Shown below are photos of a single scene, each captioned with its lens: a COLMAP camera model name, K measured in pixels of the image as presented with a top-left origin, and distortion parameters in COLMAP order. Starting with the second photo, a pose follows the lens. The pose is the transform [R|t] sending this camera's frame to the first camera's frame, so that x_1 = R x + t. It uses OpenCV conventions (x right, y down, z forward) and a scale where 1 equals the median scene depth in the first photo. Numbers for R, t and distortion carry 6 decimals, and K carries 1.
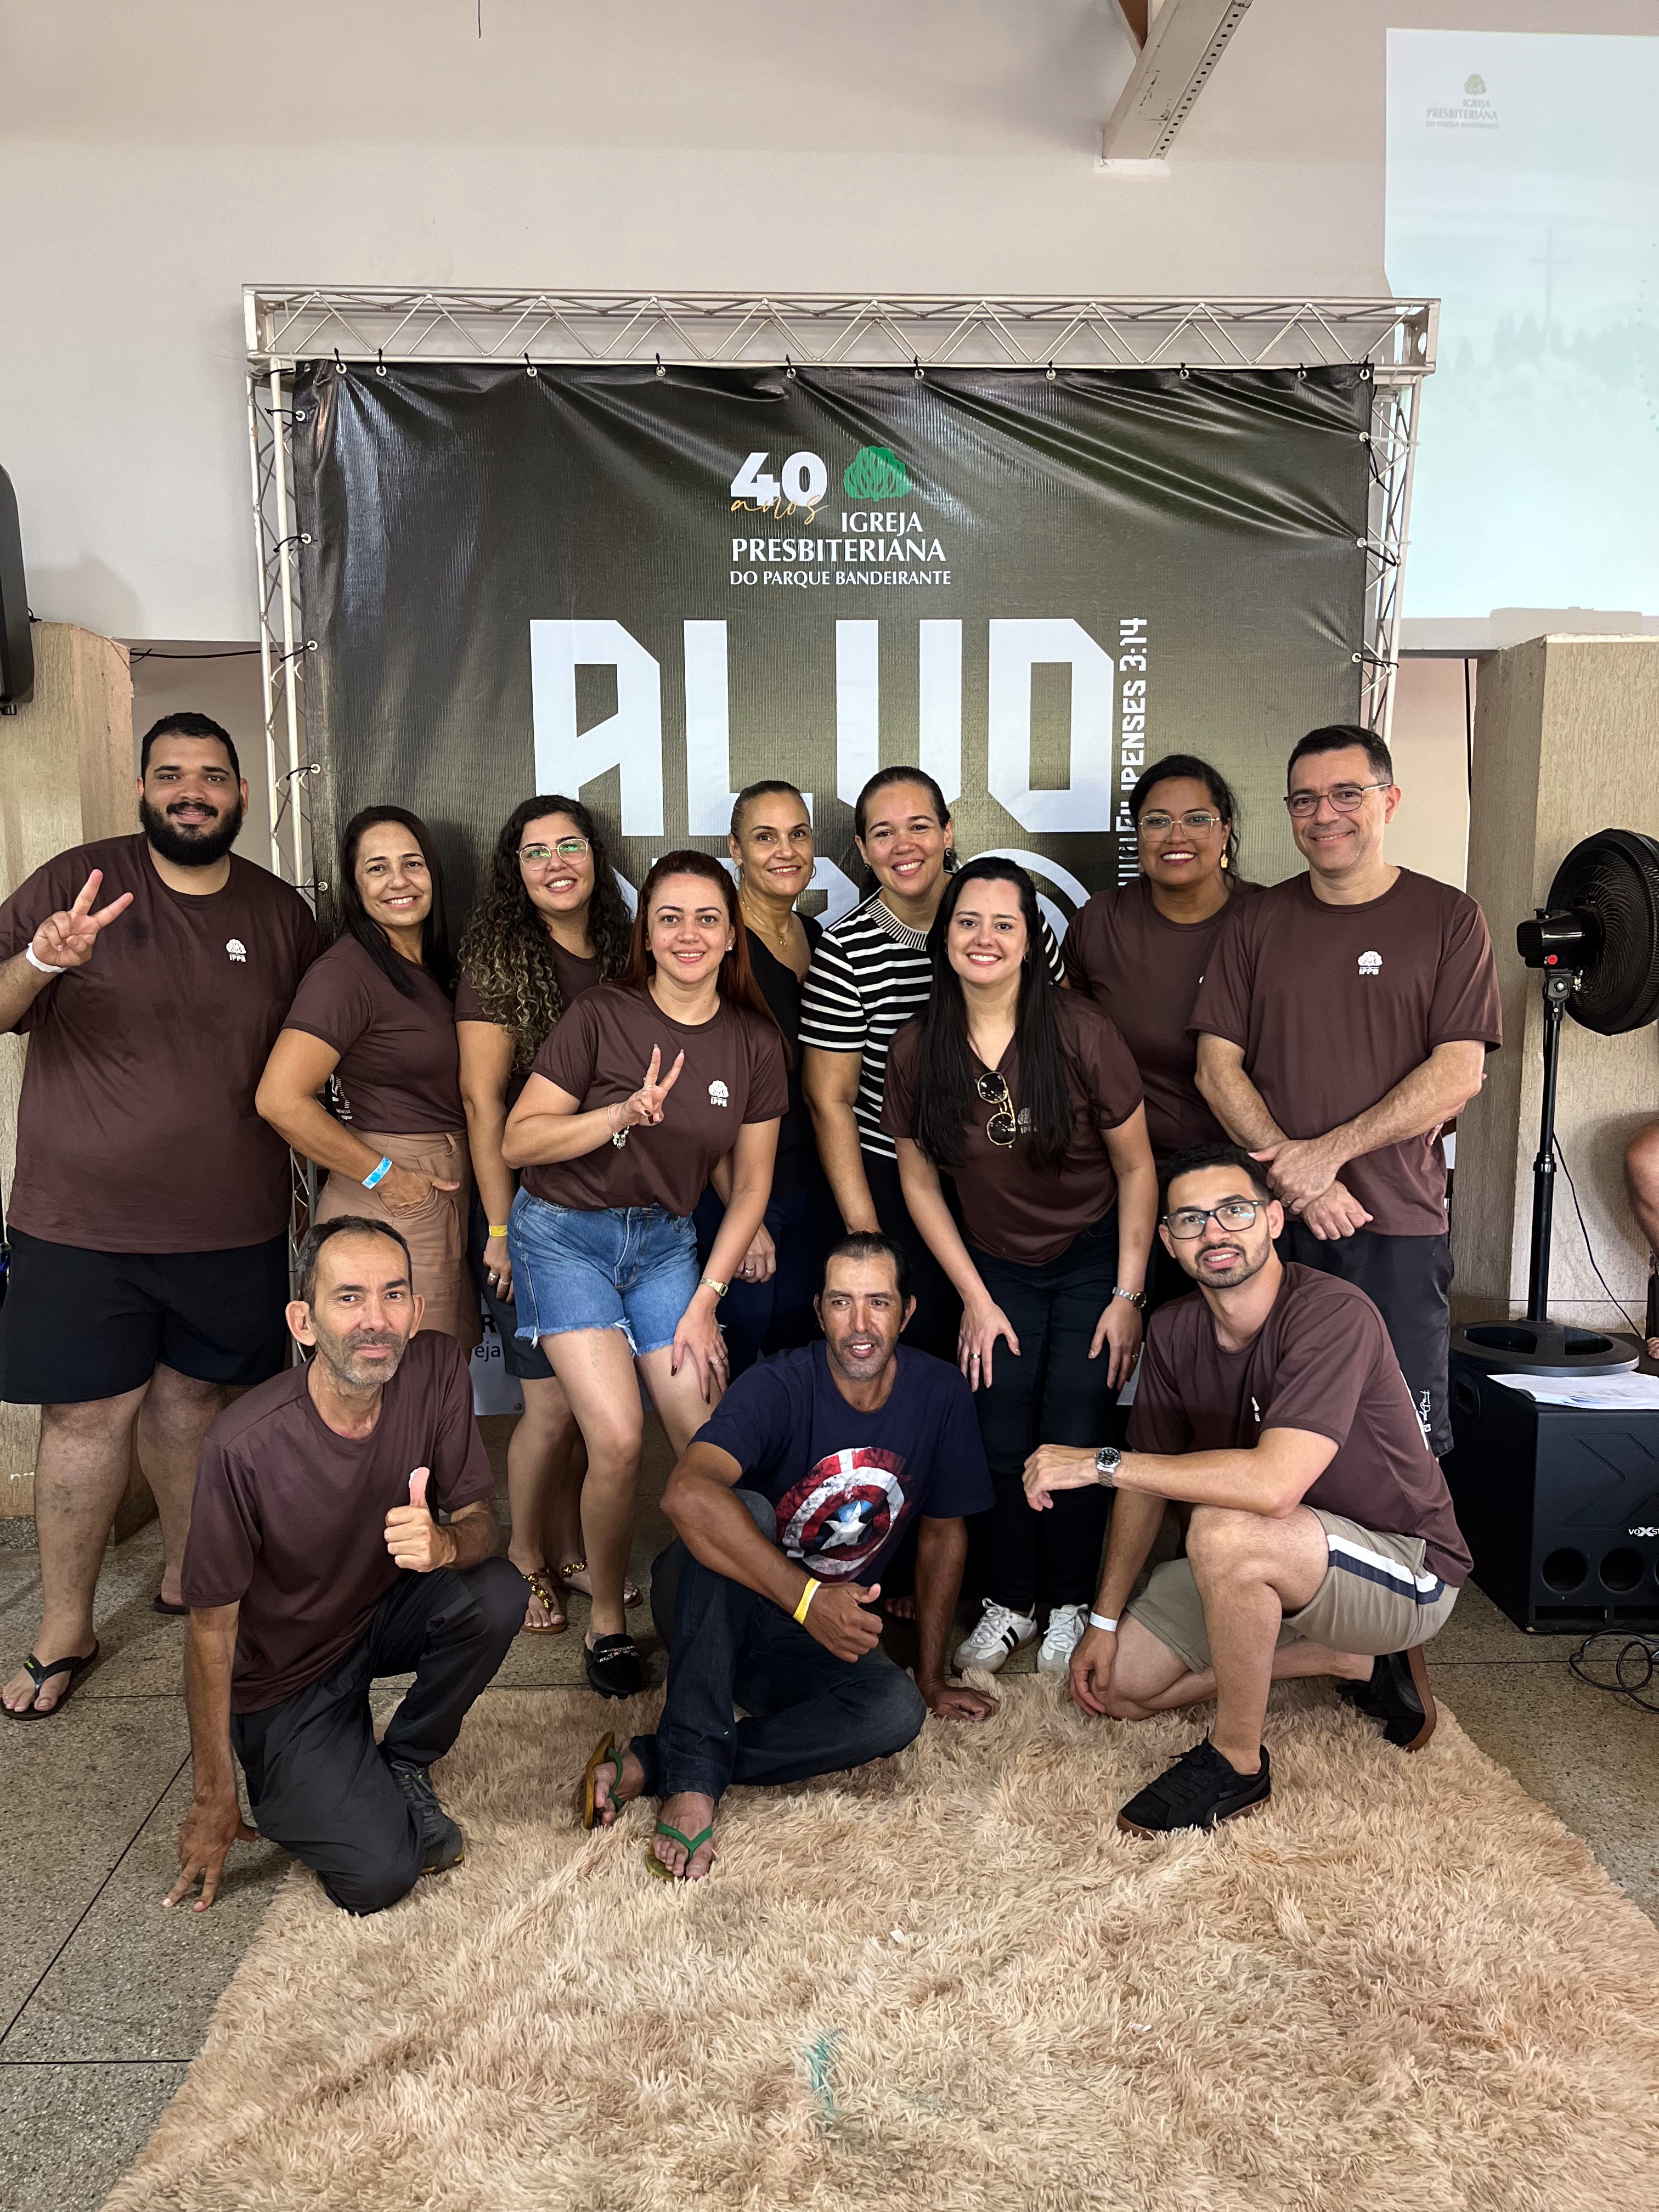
lens RADIAL K [[1693.7, 0, 840.9], [0, 1693.7, 1091.1], [0, 0, 1]] dist [0.075101, -0.111970]
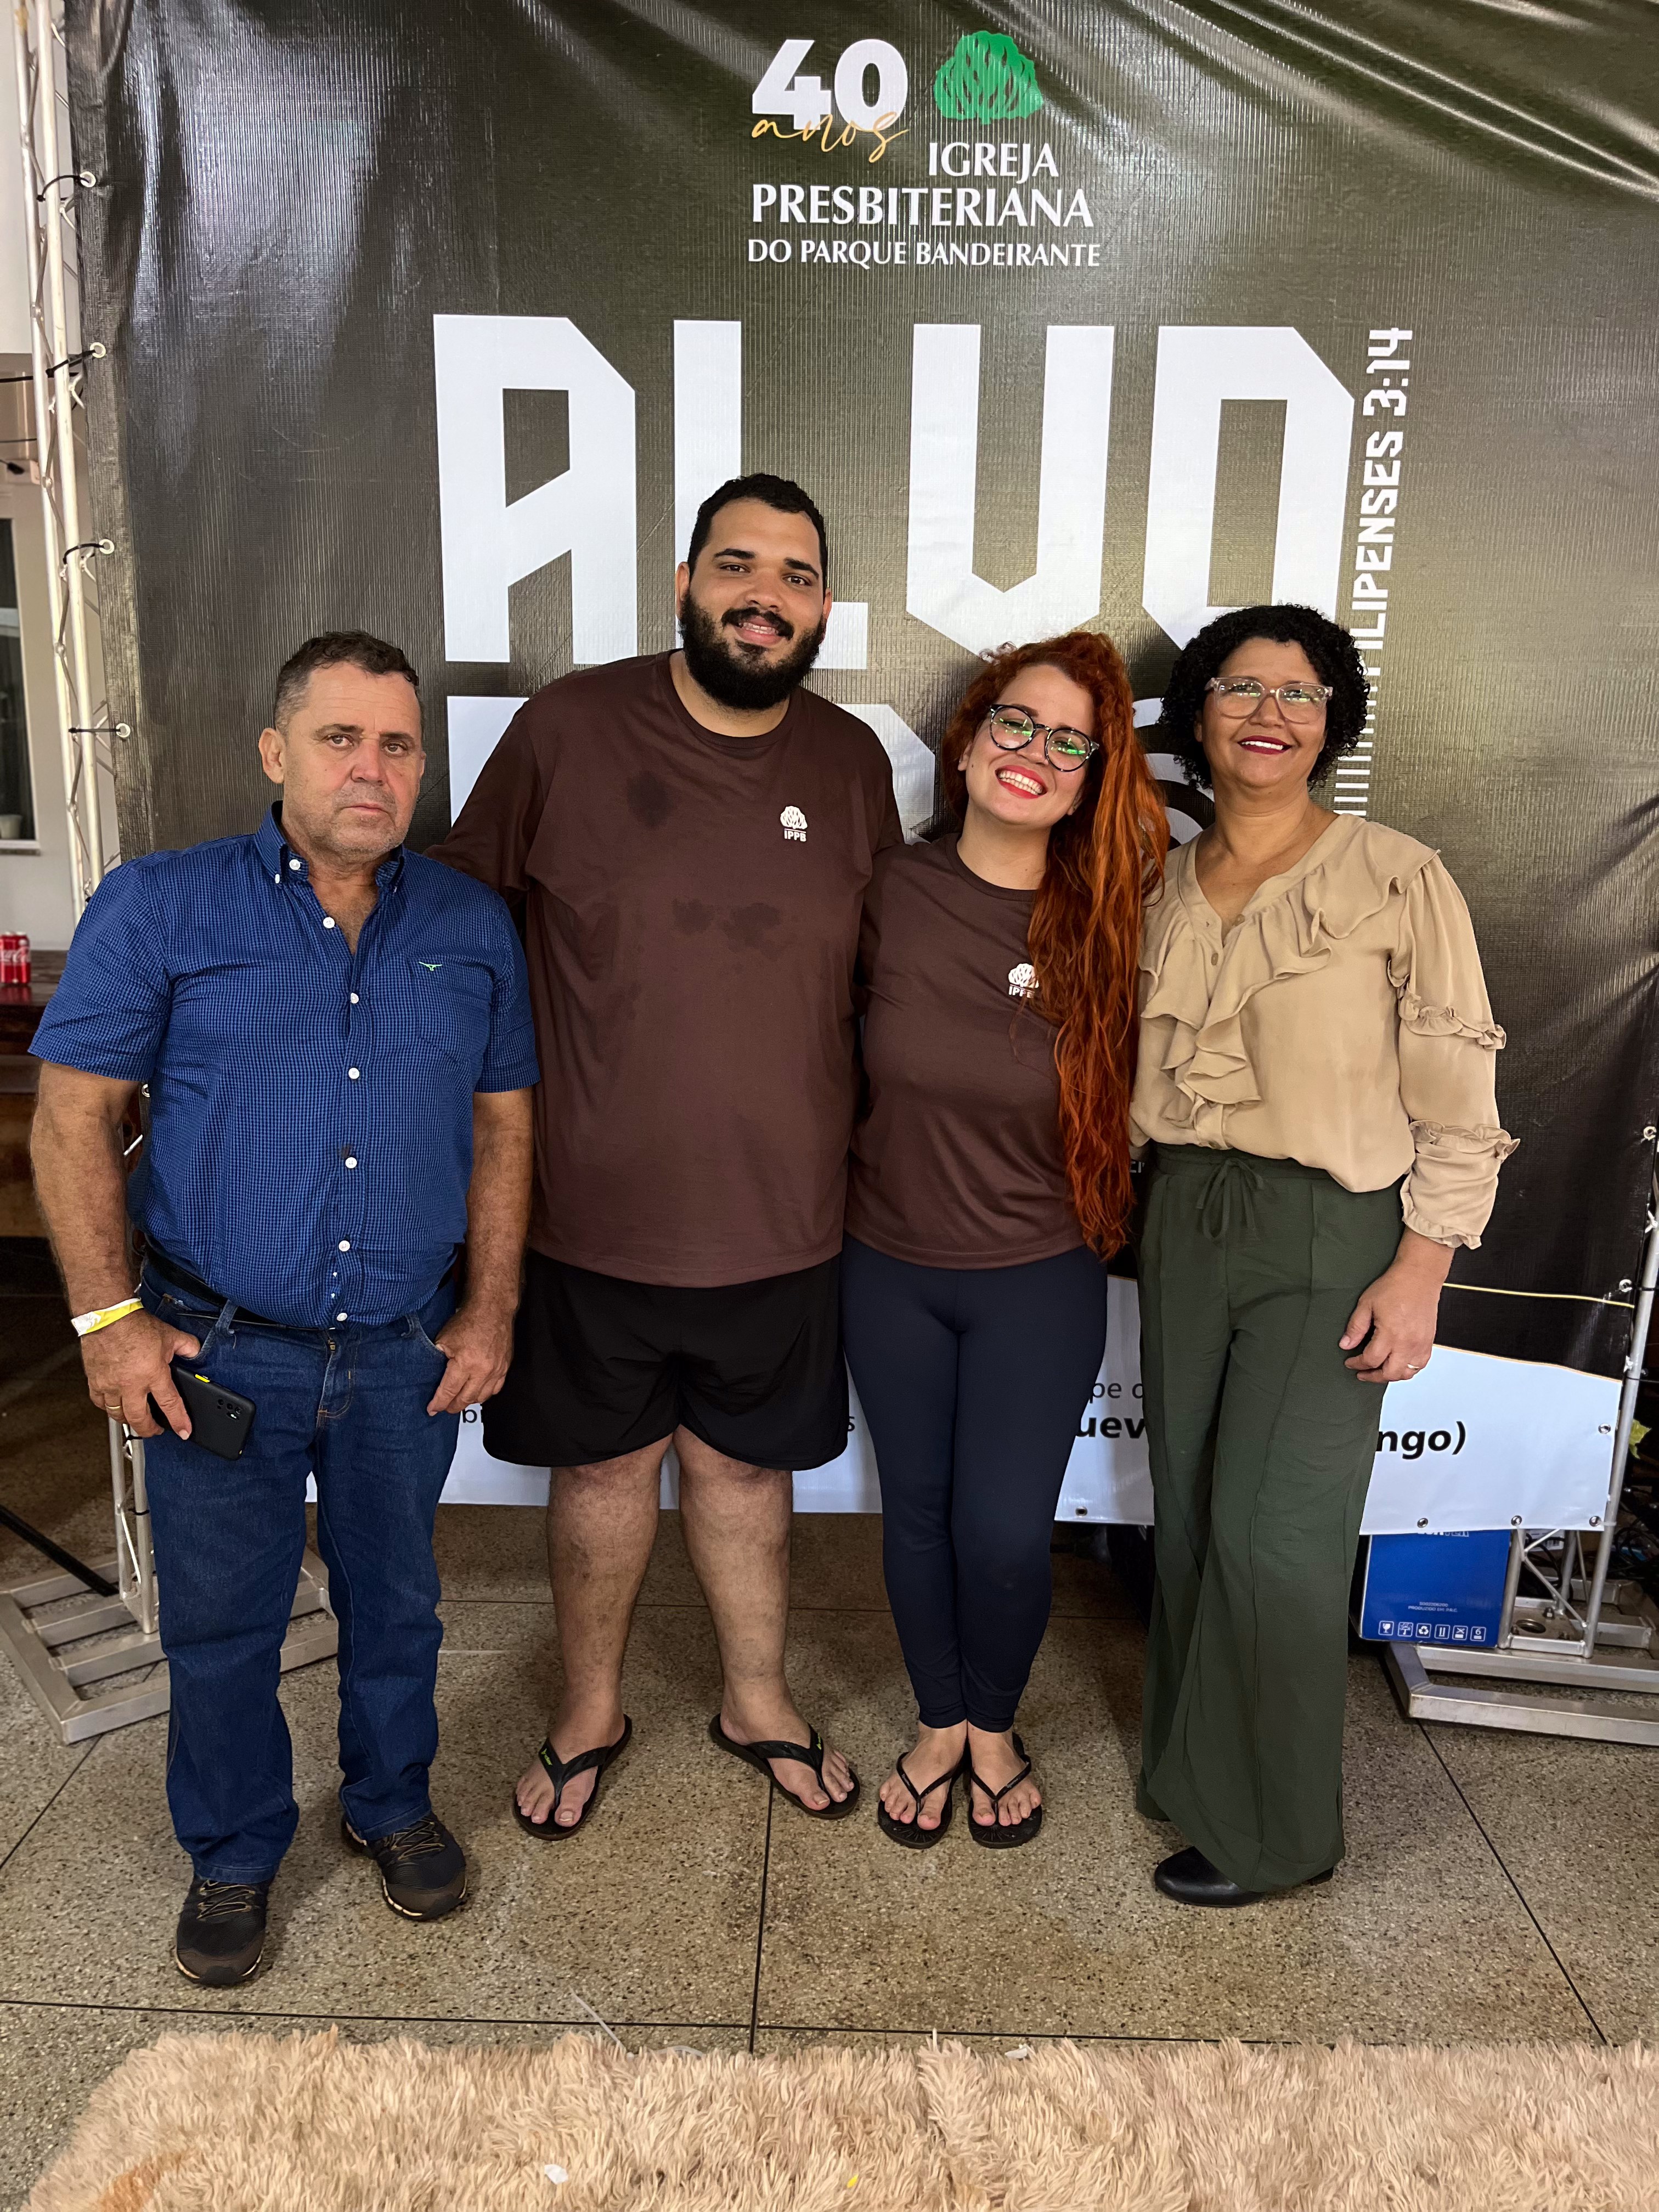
lens RADIAL K [[1693.7, 0, 827.5], [0, 1693.7, 1114.1], [0, 0, 1]] dist [0.075101, -0.111970]
pose [[0.997672, 0.038274, -0.056442, 0.012368], [-0.033257, 0.995627, 0.087298, -0.039458], [0.059537, -0.085218, 0.994582, 0.345252]]
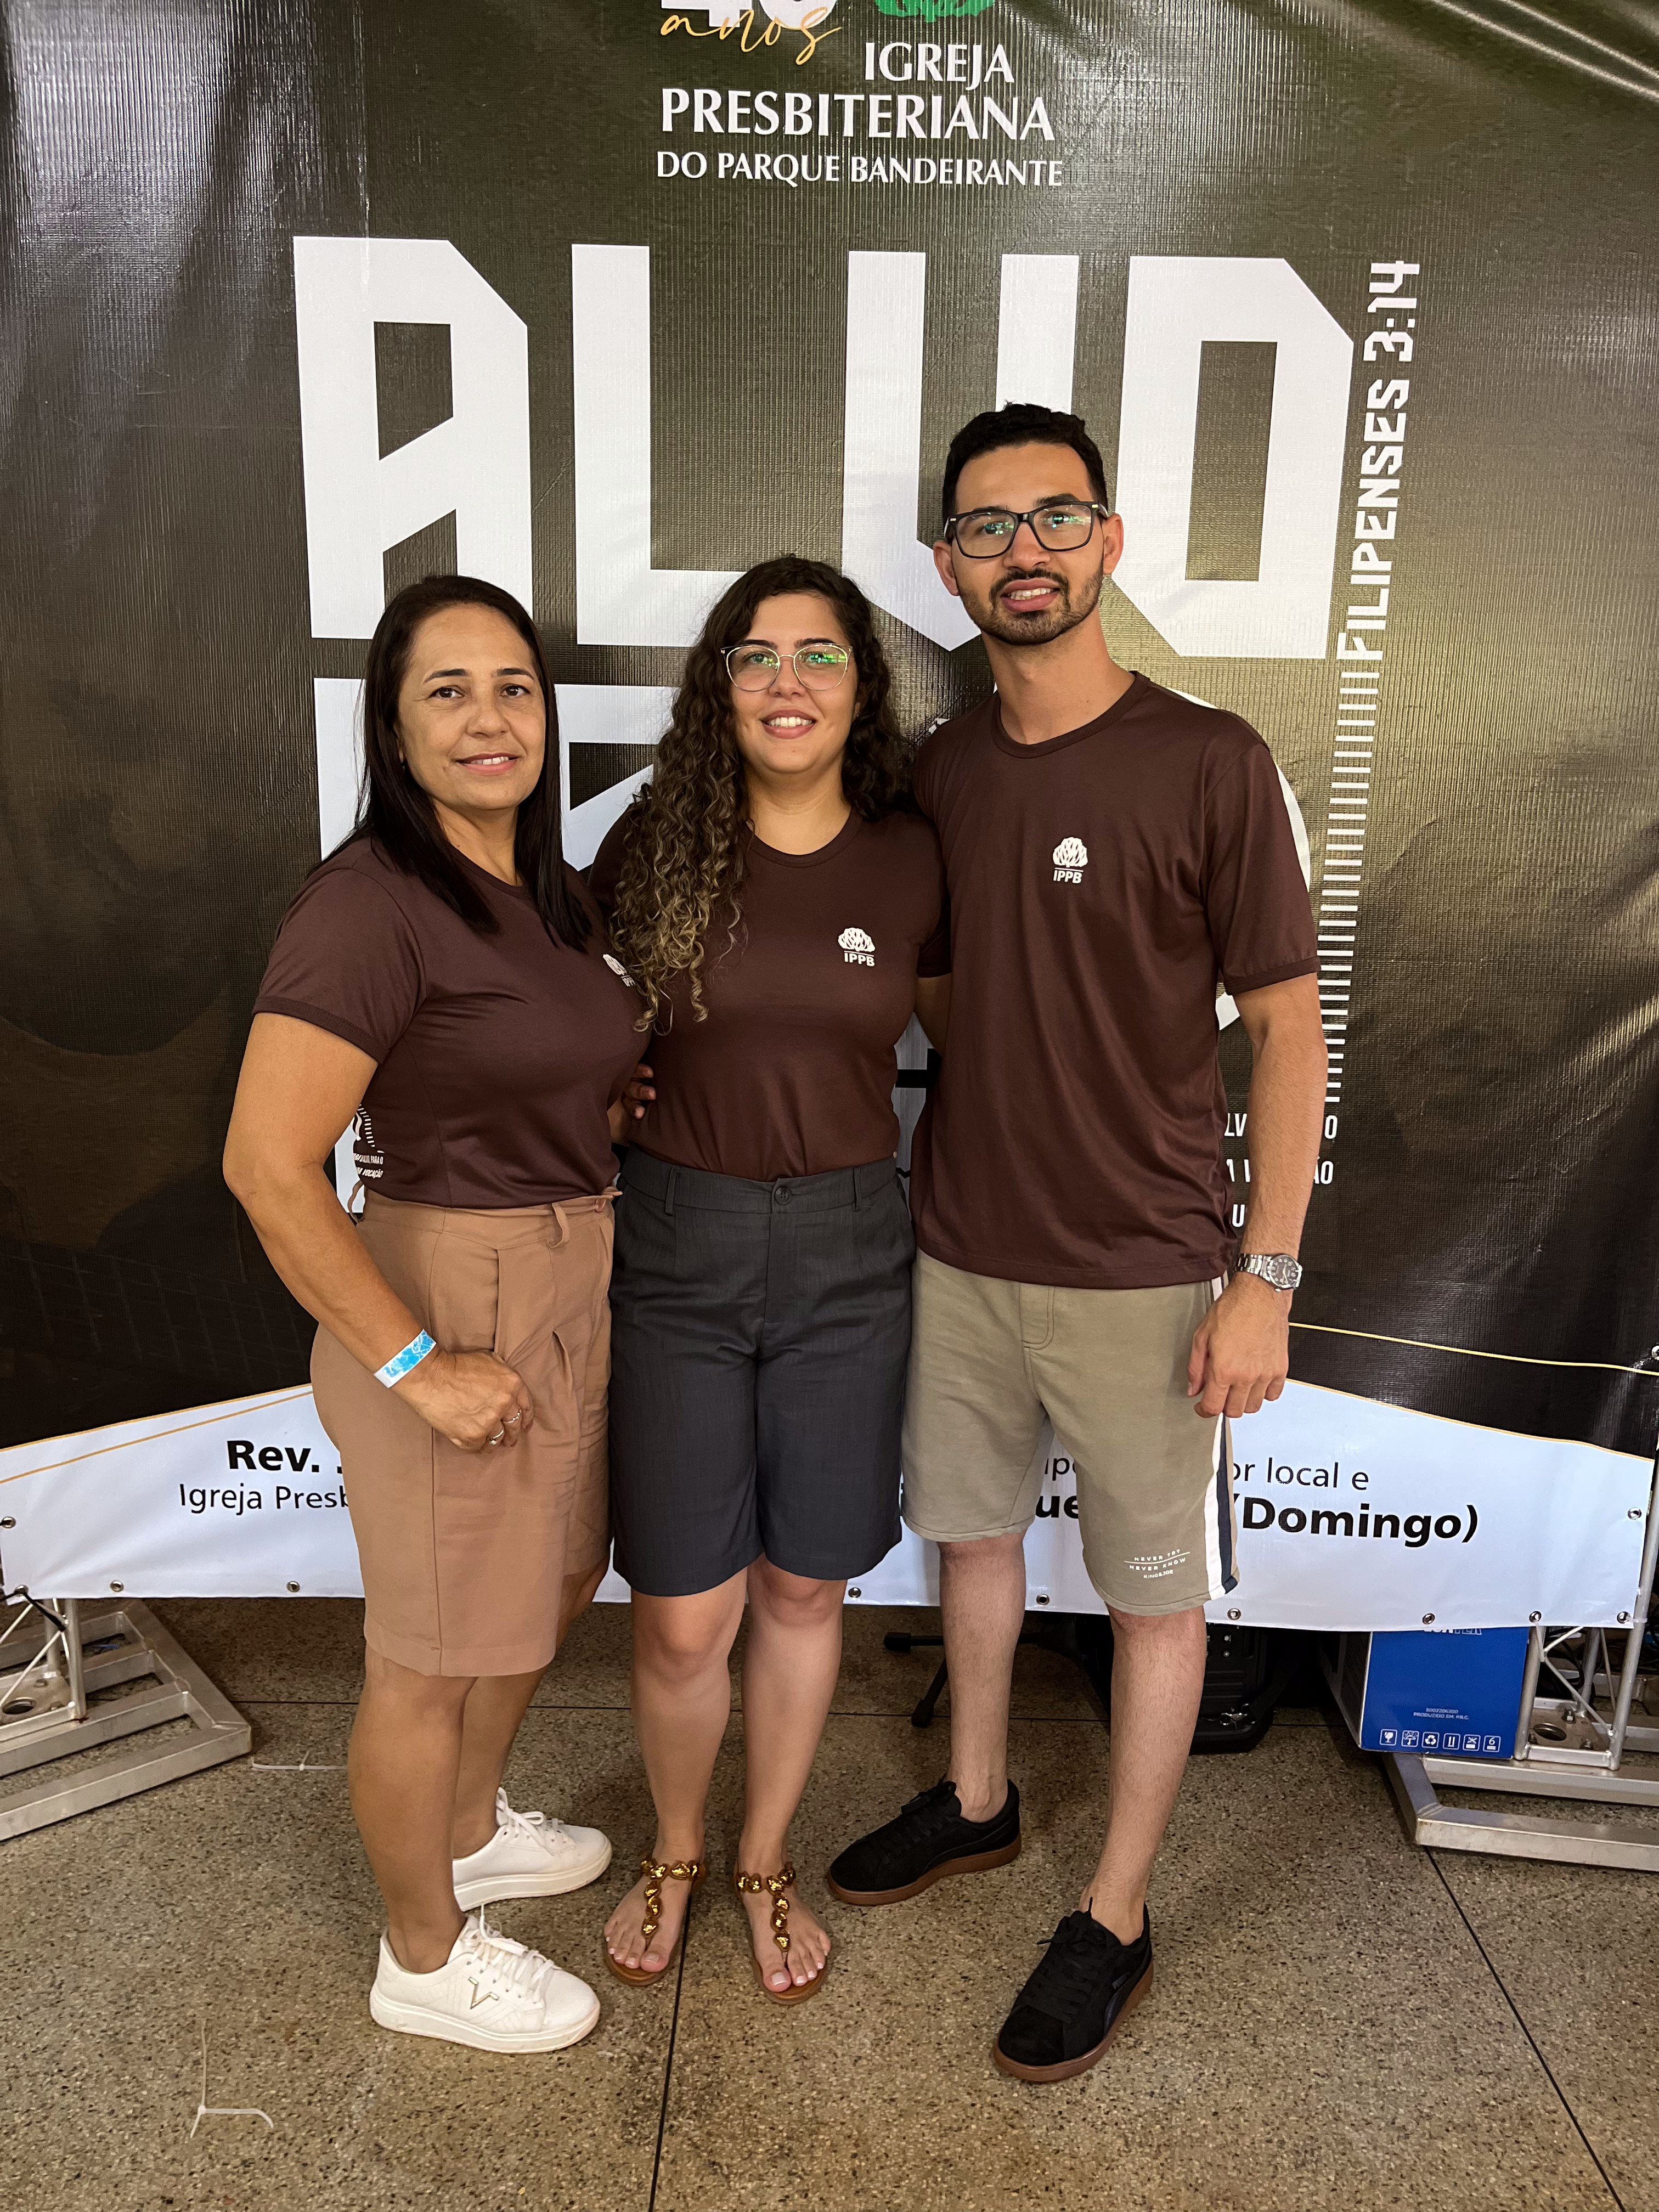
lens RADIAL K [[1693.7, 0, 829.4], [0, 1693.7, 1113.4], [0, 0, 1]] dist [0.075101, -0.111970]
pose [[0.998281, 0.039047, -0.043704, 0.026172], [-0.035541, 0.996296, 0.078302, -0.043280], [0.046599, -0.076614, 0.995971, 0.433553]]
